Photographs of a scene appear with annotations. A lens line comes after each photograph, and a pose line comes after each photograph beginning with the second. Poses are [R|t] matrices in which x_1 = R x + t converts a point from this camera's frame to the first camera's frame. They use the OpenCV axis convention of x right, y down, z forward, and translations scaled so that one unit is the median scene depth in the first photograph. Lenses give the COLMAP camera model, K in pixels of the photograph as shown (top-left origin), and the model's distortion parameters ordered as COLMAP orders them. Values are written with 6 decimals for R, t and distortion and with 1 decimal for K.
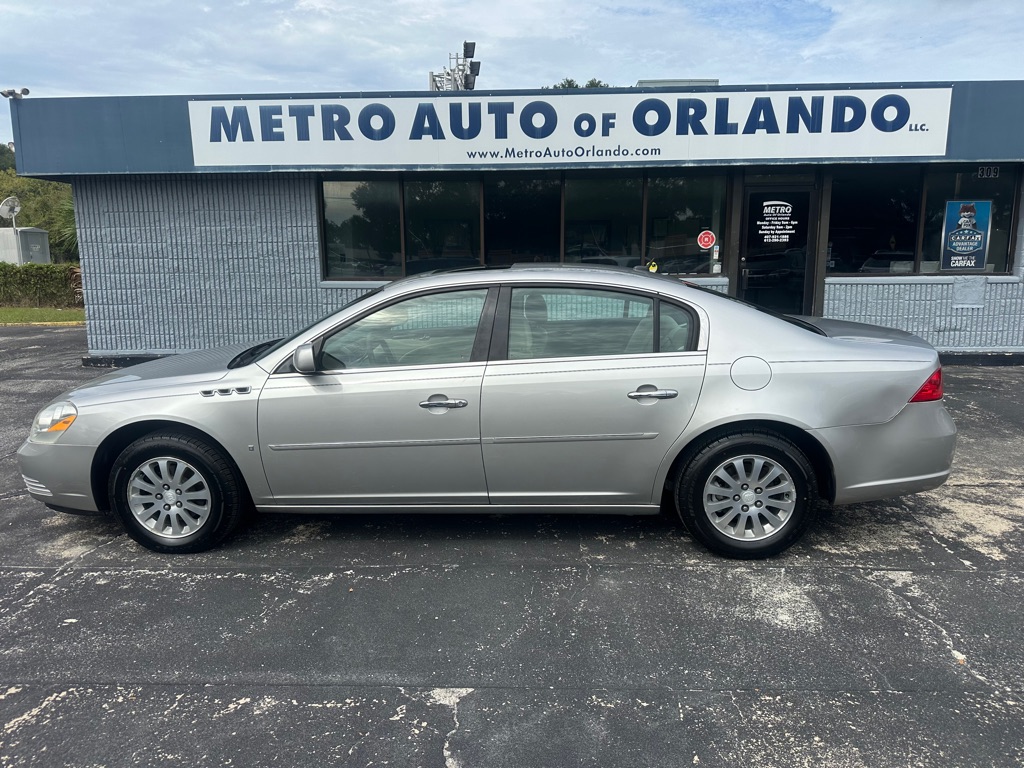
lens RADIAL K [[718.0, 0, 512.0], [0, 718.0, 384.0], [0, 0, 1]] dist [0.020152, -0.024526]
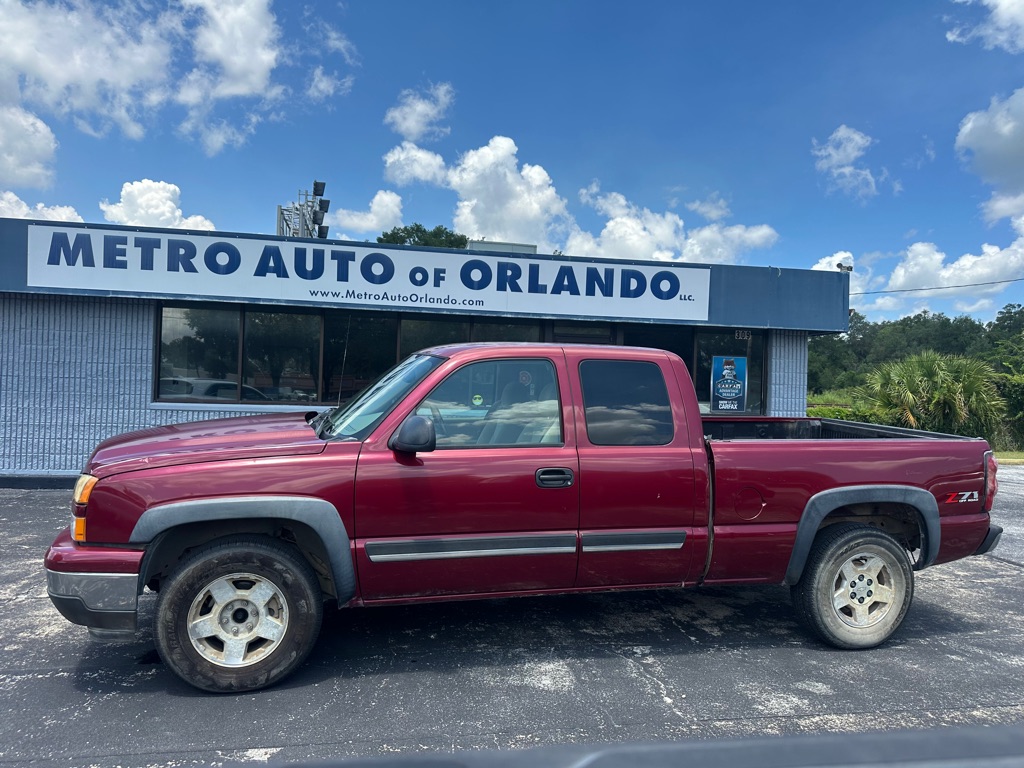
lens RADIAL K [[713.6, 0, 514.1], [0, 713.6, 387.0], [0, 0, 1]] dist [0.080037, -0.113920]
pose [[0.975708, 0.039002, 0.215577, 0.011194], [-0.000586, 0.984486, -0.175461, 0.013545], [-0.219076, 0.171073, 0.960593, -0.097496]]
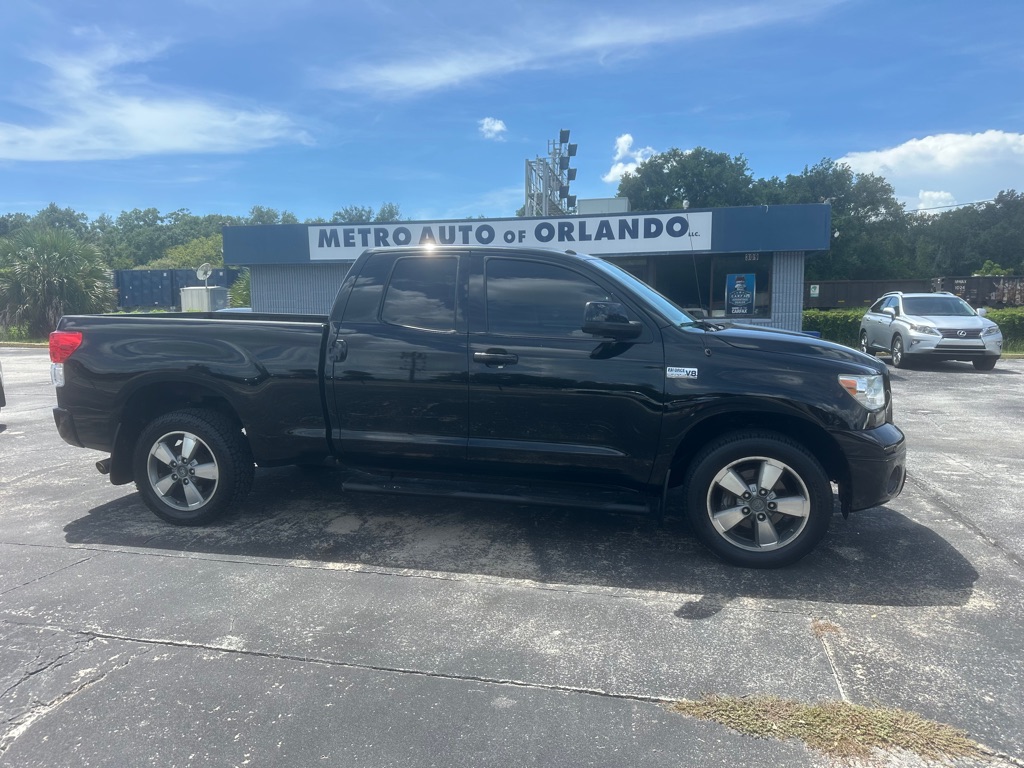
lens RADIAL K [[704.6, 0, 516.5], [0, 704.6, 386.4], [0, 0, 1]] dist [0.135419, -0.172128]
pose [[0.983409, 0.020346, -0.180259, 0.451339], [-0.032845, 0.997237, -0.066630, 0.141915], [0.178405, 0.071445, 0.981360, -0.745075]]
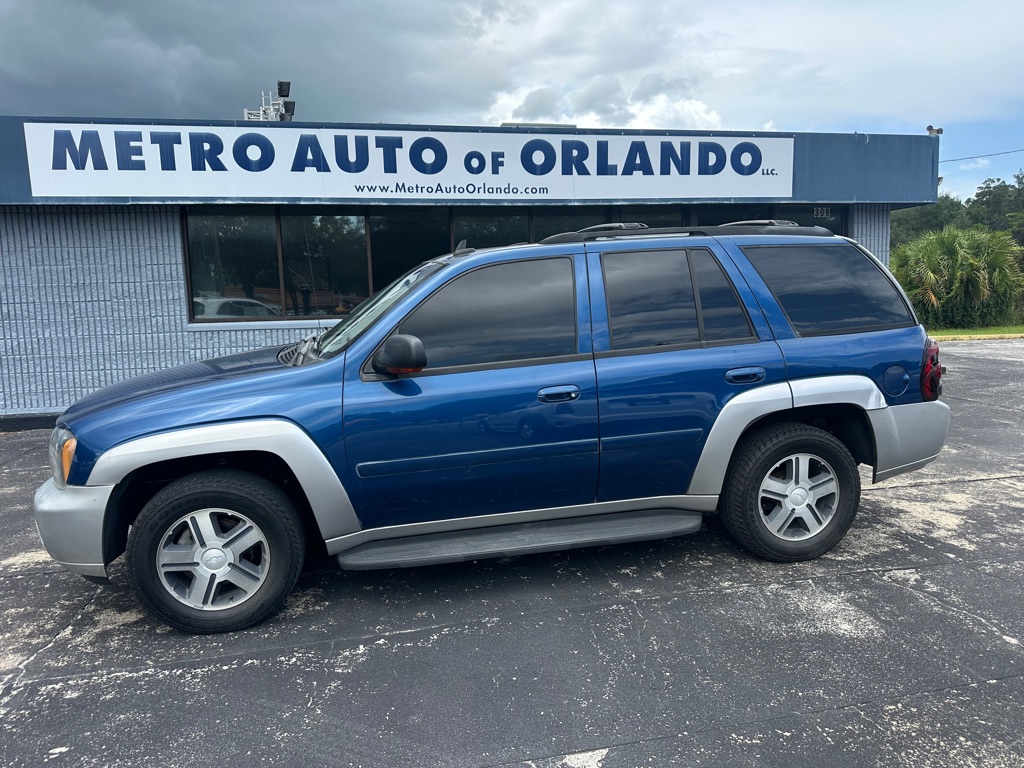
lens RADIAL K [[717.1, 0, 512.0], [0, 717.1, 384.0], [0, 0, 1]] dist [0.043812, -0.060492]
pose [[0.968307, -0.048513, 0.245007, -0.108634], [0.062413, 0.996833, -0.049285, 0.000843], [-0.241840, 0.063014, 0.968268, 0.035517]]
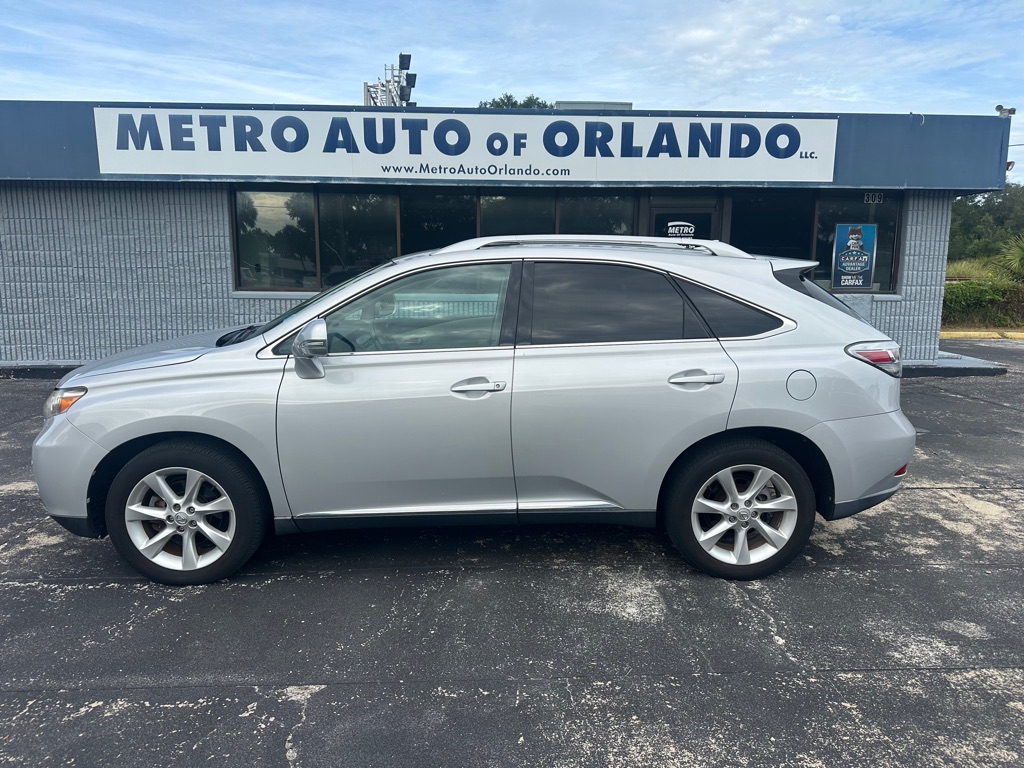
lens RADIAL K [[716.4, 0, 515.3], [0, 716.4, 387.1], [0, 0, 1]] dist [0.031628, -0.042256]
pose [[0.996277, 0.000049, 0.086215, 0.038273], [0.000996, 0.999927, -0.012077, 0.000473], [-0.086209, 0.012118, 0.996203, -0.021789]]
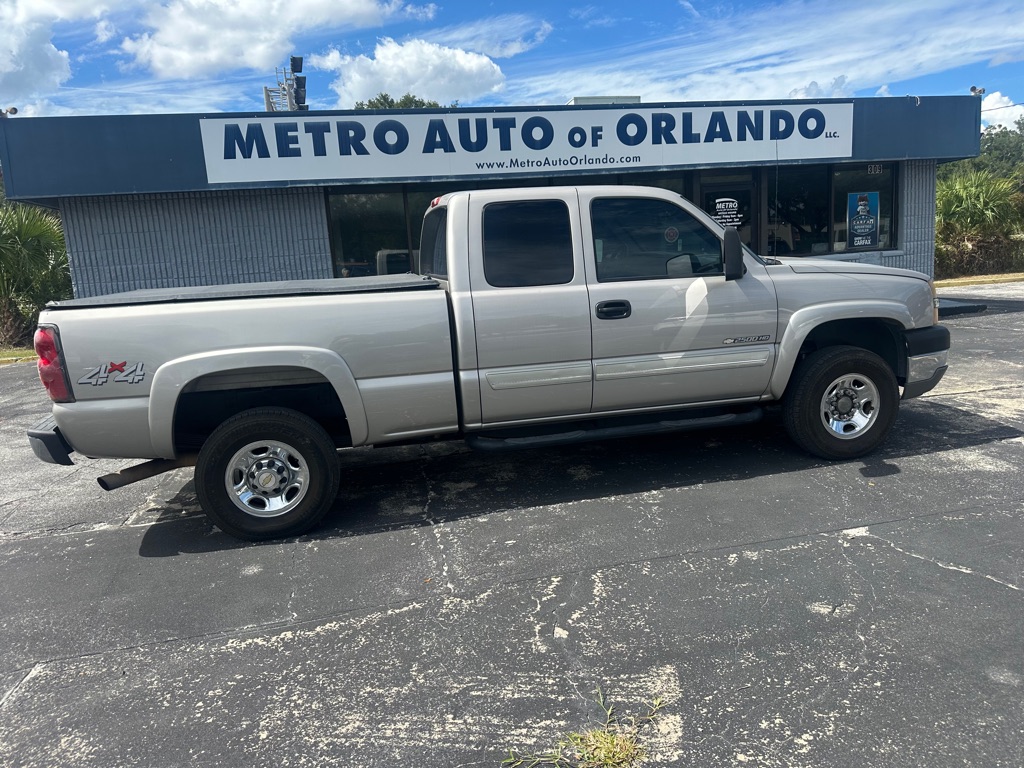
lens RADIAL K [[715.8, 0, 511.3], [0, 715.8, 386.7], [0, 0, 1]] dist [0.037648, -0.049422]
pose [[0.965846, -0.098082, 0.239834, -0.308346], [0.101431, 0.994841, -0.001632, 0.023279], [-0.238437, 0.025903, 0.970812, -0.065823]]
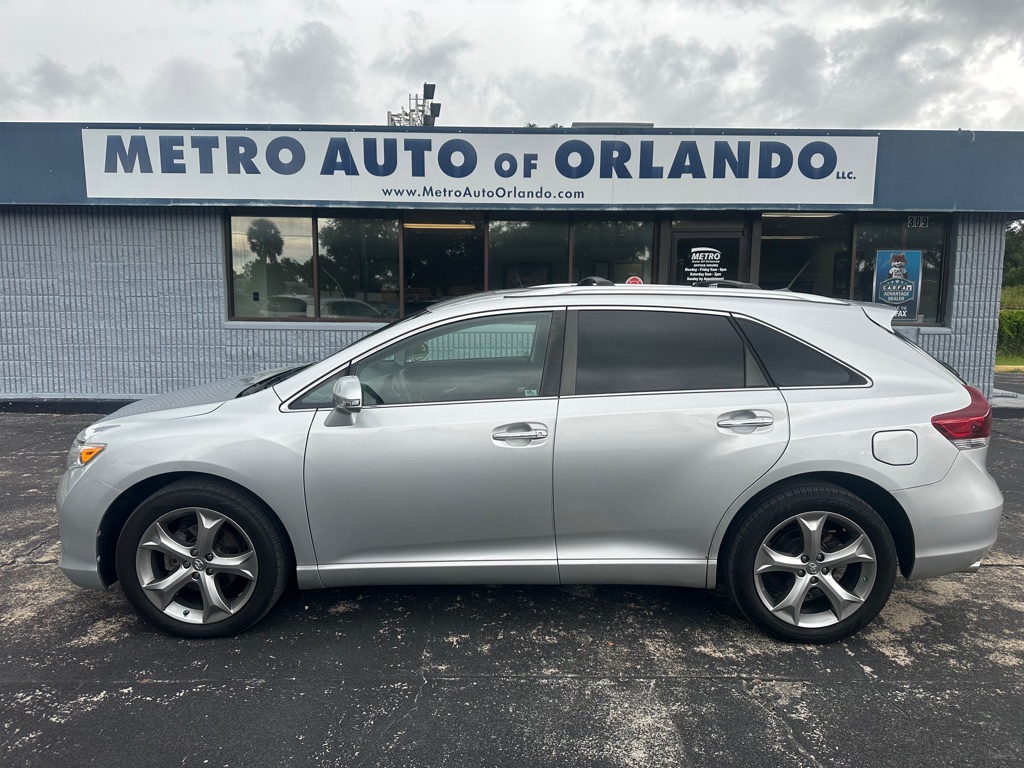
lens RADIAL K [[715.8, 0, 511.3], [0, 715.8, 386.7], [0, 0, 1]] dist [0.037648, -0.049422]
pose [[0.998847, 0.010038, 0.046942, 0.066356], [-0.007738, 0.998772, -0.048927, -0.017905], [-0.047376, 0.048508, 0.997699, 0.059221]]
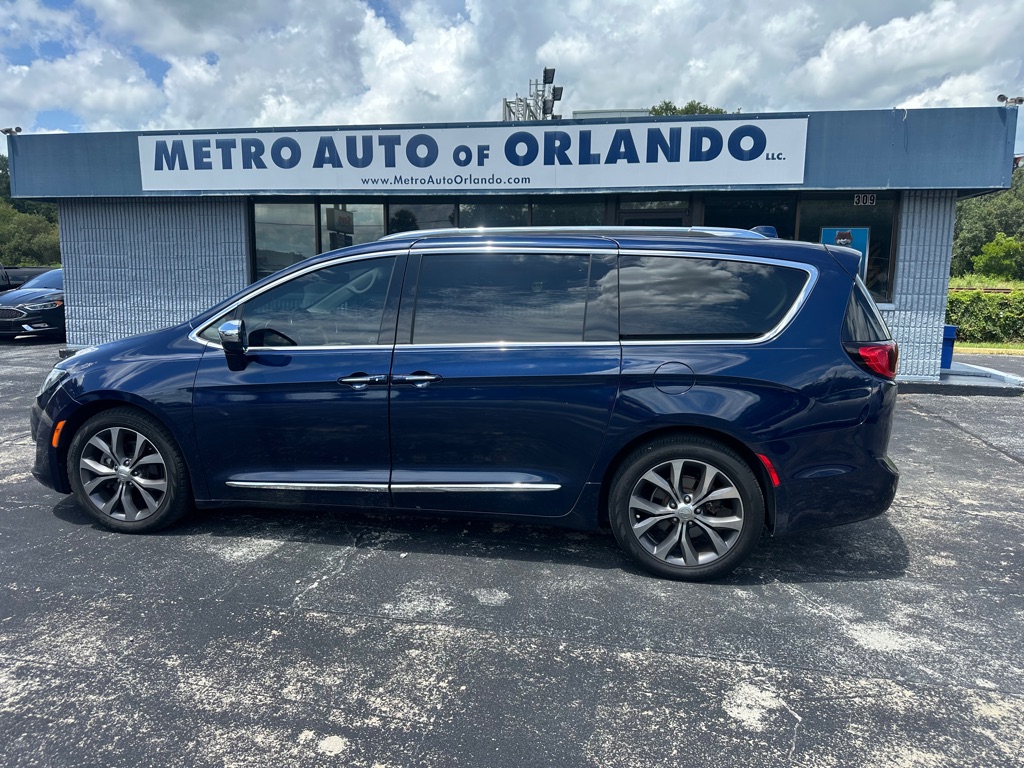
lens RADIAL K [[715.8, 0, 511.3], [0, 715.8, 386.7], [0, 0, 1]] dist [0.037648, -0.049422]
pose [[0.987116, 0.045802, -0.153313, 0.357716], [-0.049412, 0.998582, -0.019817, 0.011321], [0.152188, 0.027137, 0.987979, -0.064267]]
